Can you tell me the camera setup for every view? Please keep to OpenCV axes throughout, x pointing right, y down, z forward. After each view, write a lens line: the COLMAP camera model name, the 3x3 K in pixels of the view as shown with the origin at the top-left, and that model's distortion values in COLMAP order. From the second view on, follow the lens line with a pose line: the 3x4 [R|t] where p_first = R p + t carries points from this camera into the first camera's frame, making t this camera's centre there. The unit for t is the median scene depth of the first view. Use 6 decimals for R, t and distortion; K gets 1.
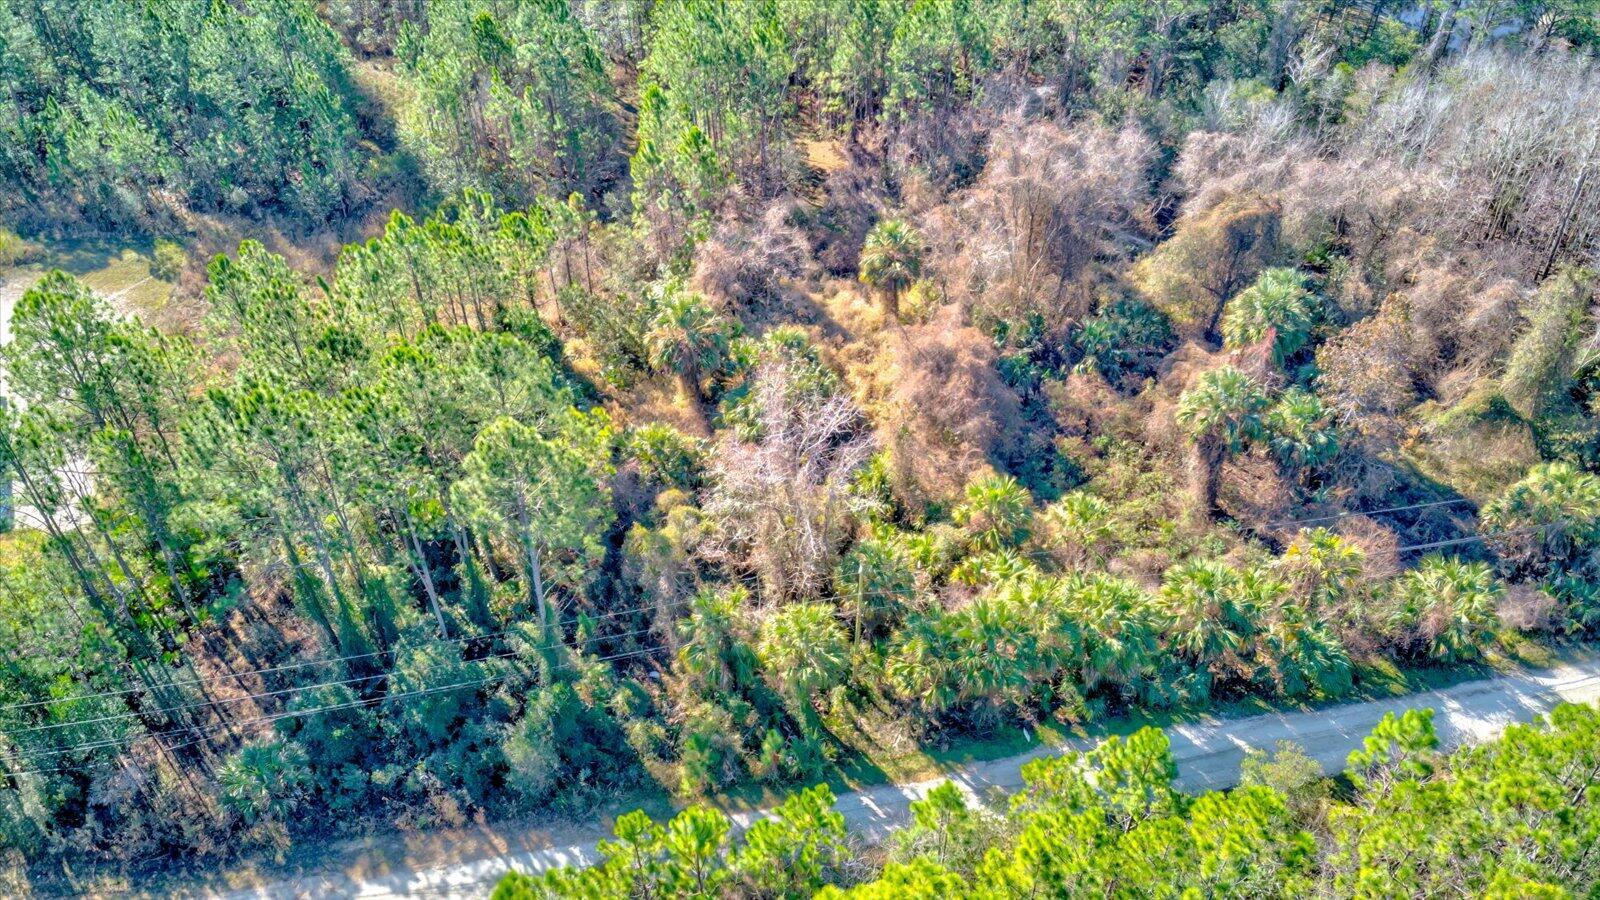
lens RADIAL K [[1134.3, 0, 800.0], [0, 1134.3, 450.0], [0, 0, 1]] dist [0.174955, -0.266793]
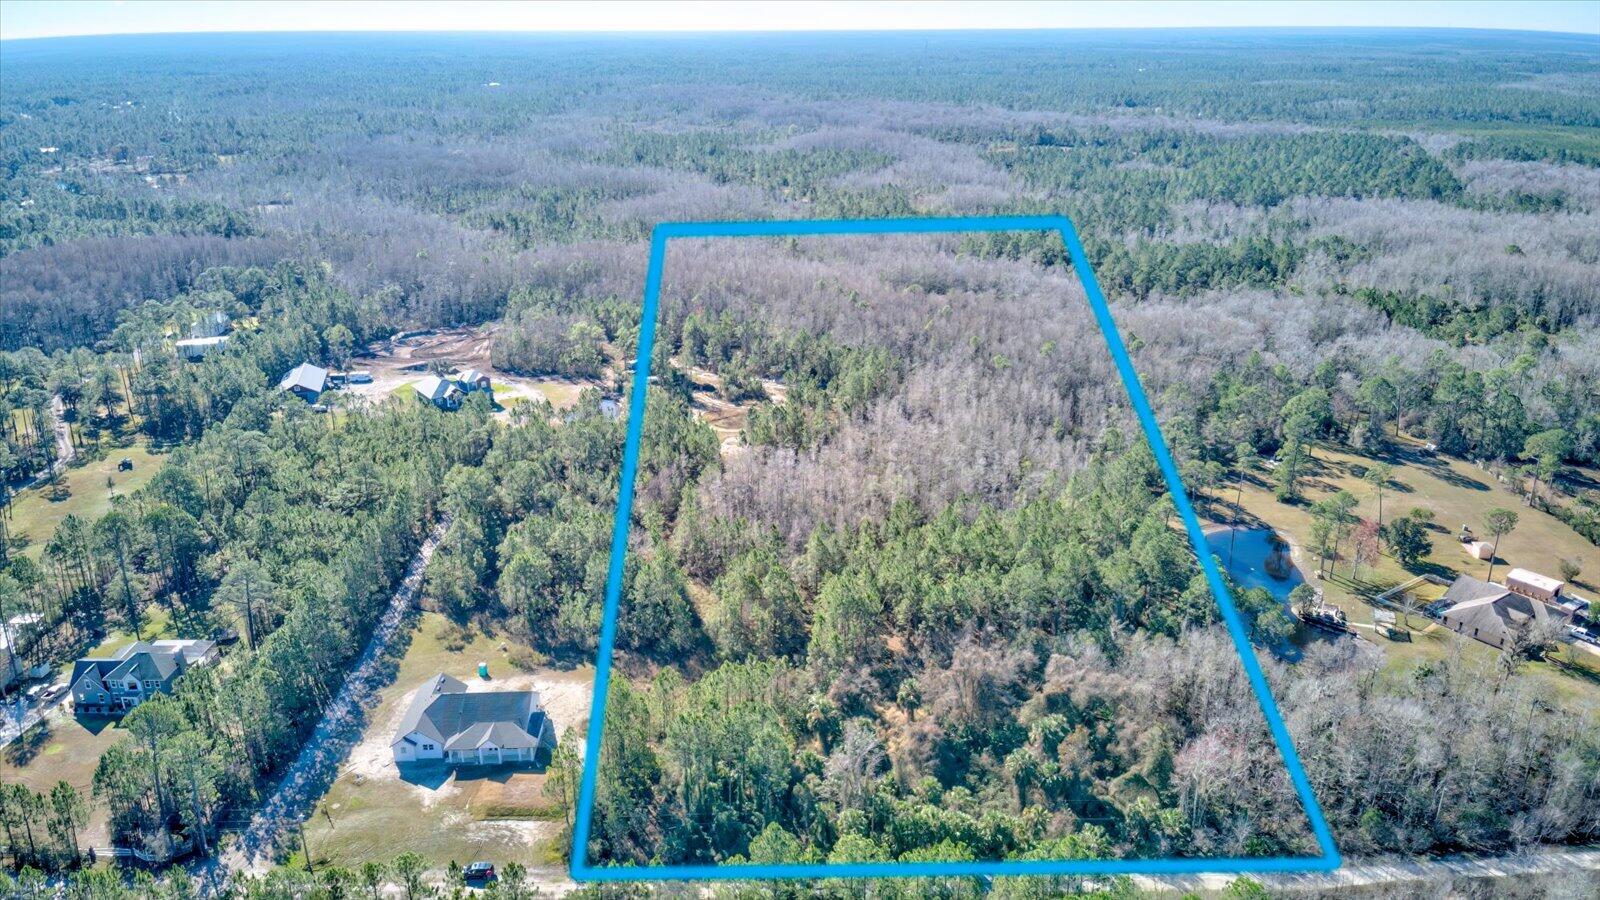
lens RADIAL K [[1153.7, 0, 796.0], [0, 1153.7, 446.7], [0, 0, 1]] dist [0.136142, -0.224083]
pose [[0.987804, 0.060762, -0.143358, 0.162352], [-0.109284, 0.926385, -0.360371, 0.261038], [0.110908, 0.371643, 0.921727, -1.498692]]
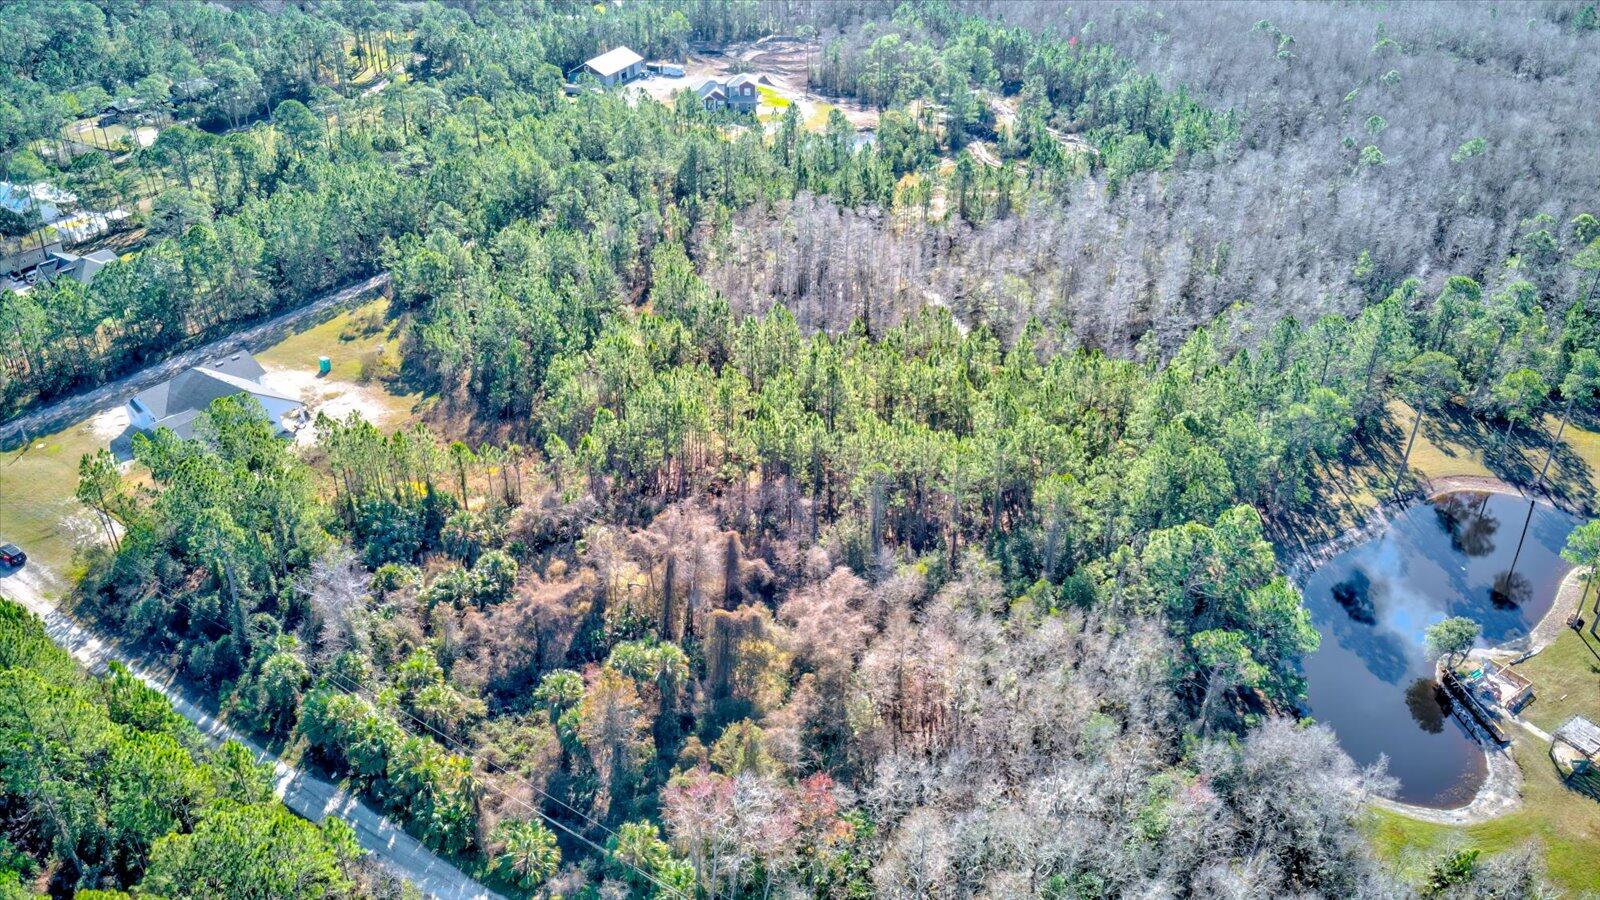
lens RADIAL K [[1153.7, 0, 796.0], [0, 1153.7, 446.7], [0, 0, 1]] dist [0.136142, -0.224083]
pose [[0.718991, 0.356006, -0.596918, 1.251272], [-0.460666, 0.887200, -0.025742, -0.389911], [0.520421, 0.293488, 0.801889, -0.244949]]
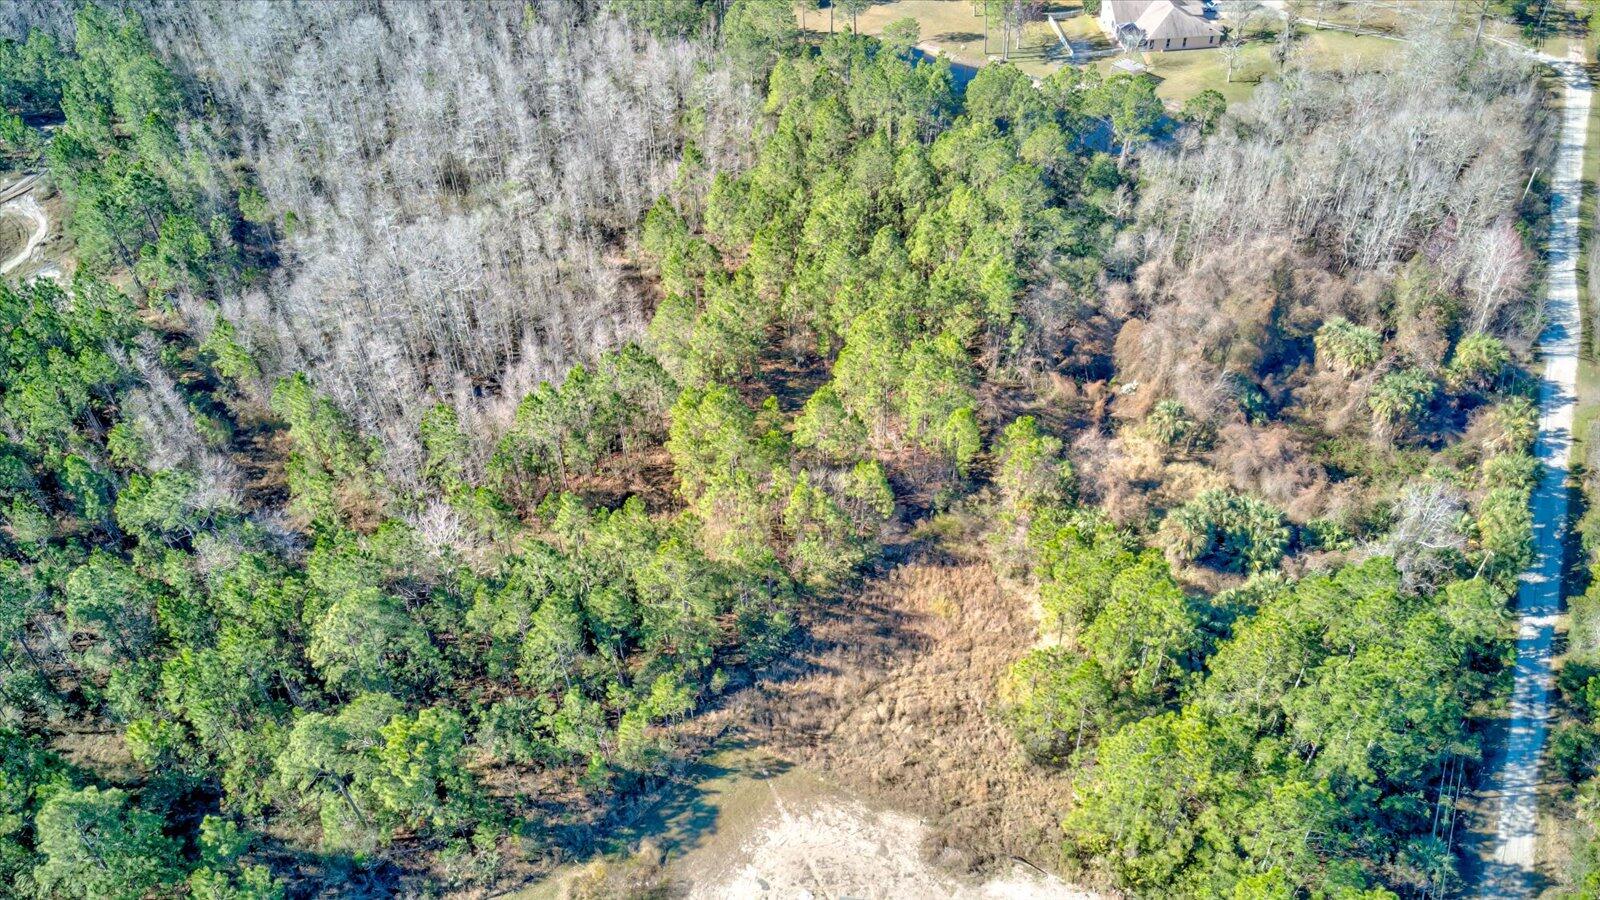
lens RADIAL K [[1153.7, 0, 796.0], [0, 1153.7, 446.7], [0, 0, 1]] dist [0.136142, -0.224083]
pose [[0.627519, -0.515048, 0.583905, -1.189355], [0.526360, 0.833236, 0.169301, -0.678641], [-0.573729, 0.201105, 0.793972, 0.032512]]
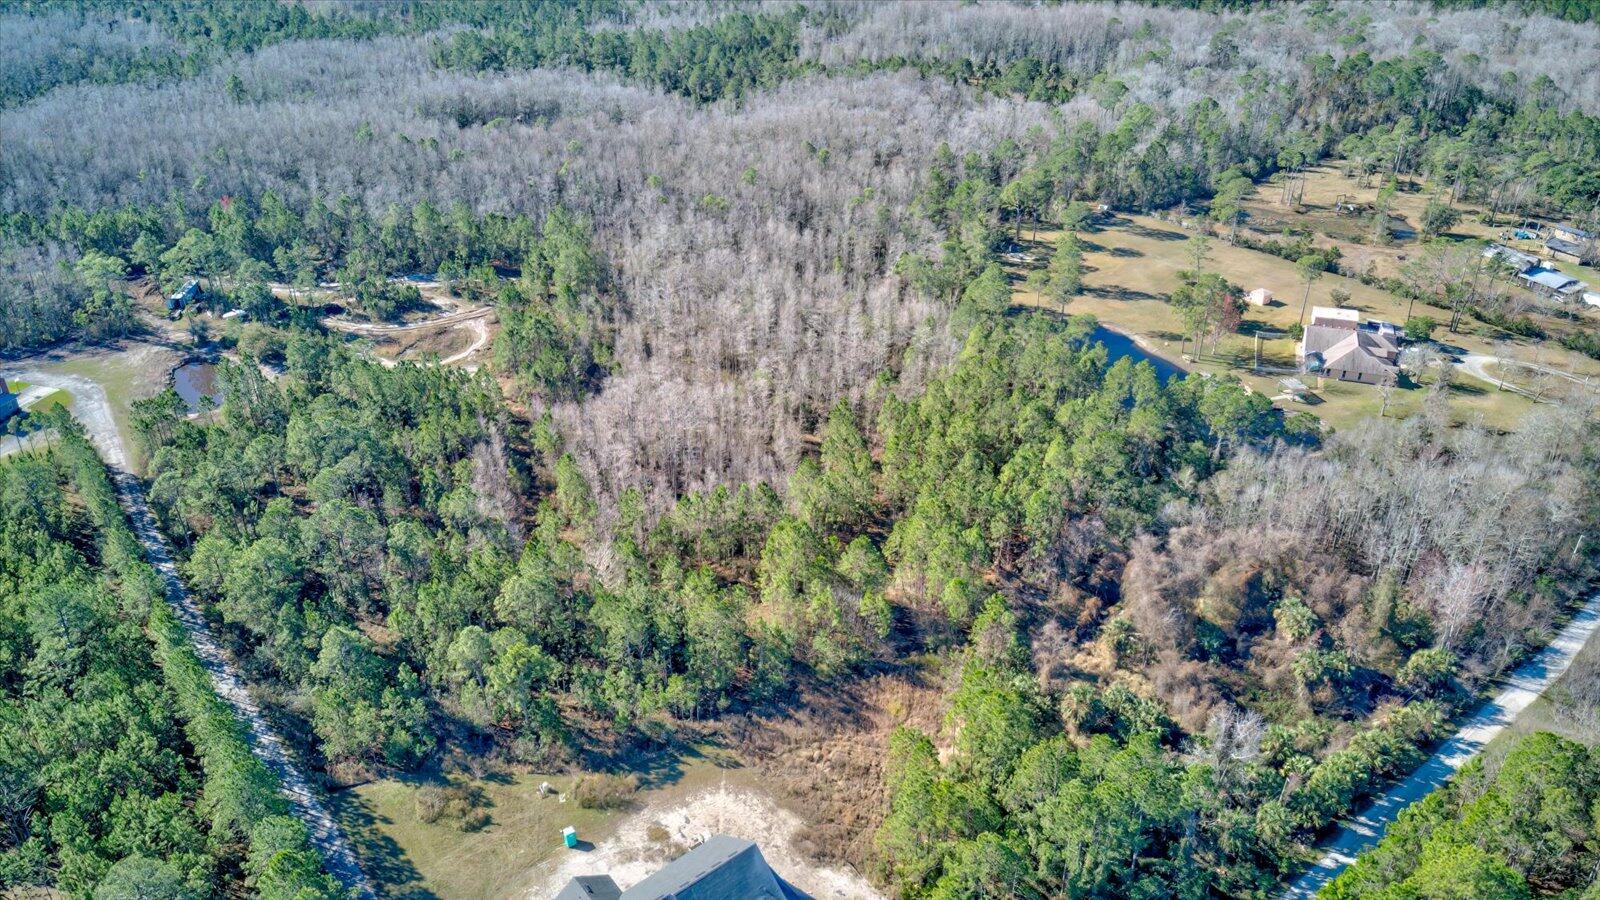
lens RADIAL K [[1153.7, 0, 796.0], [0, 1153.7, 446.7], [0, 0, 1]] dist [0.136142, -0.224083]
pose [[0.887080, -0.222645, 0.404373, -1.199551], [0.299958, 0.943868, -0.138337, -0.370921], [-0.350875, 0.244012, 0.904071, -0.758943]]
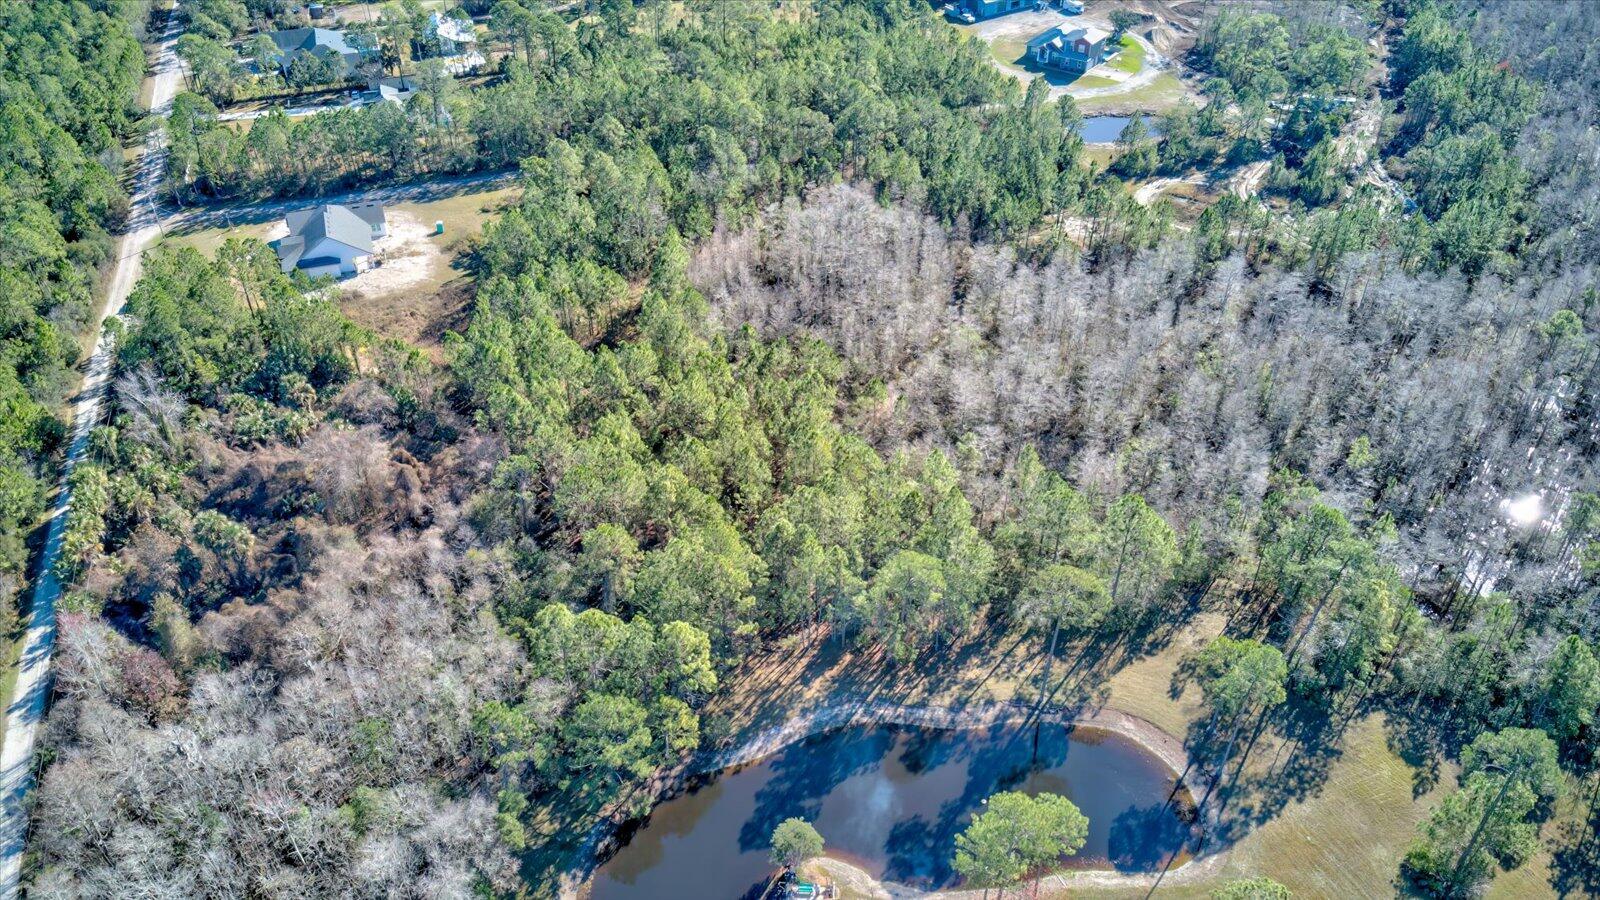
lens RADIAL K [[1153.7, 0, 796.0], [0, 1153.7, 446.7], [0, 0, 1]] dist [0.136142, -0.224083]
pose [[0.160892, 0.596616, -0.786234, 1.900043], [-0.648495, 0.664424, 0.371477, -1.481157], [0.744022, 0.450101, 0.493803, 0.575488]]
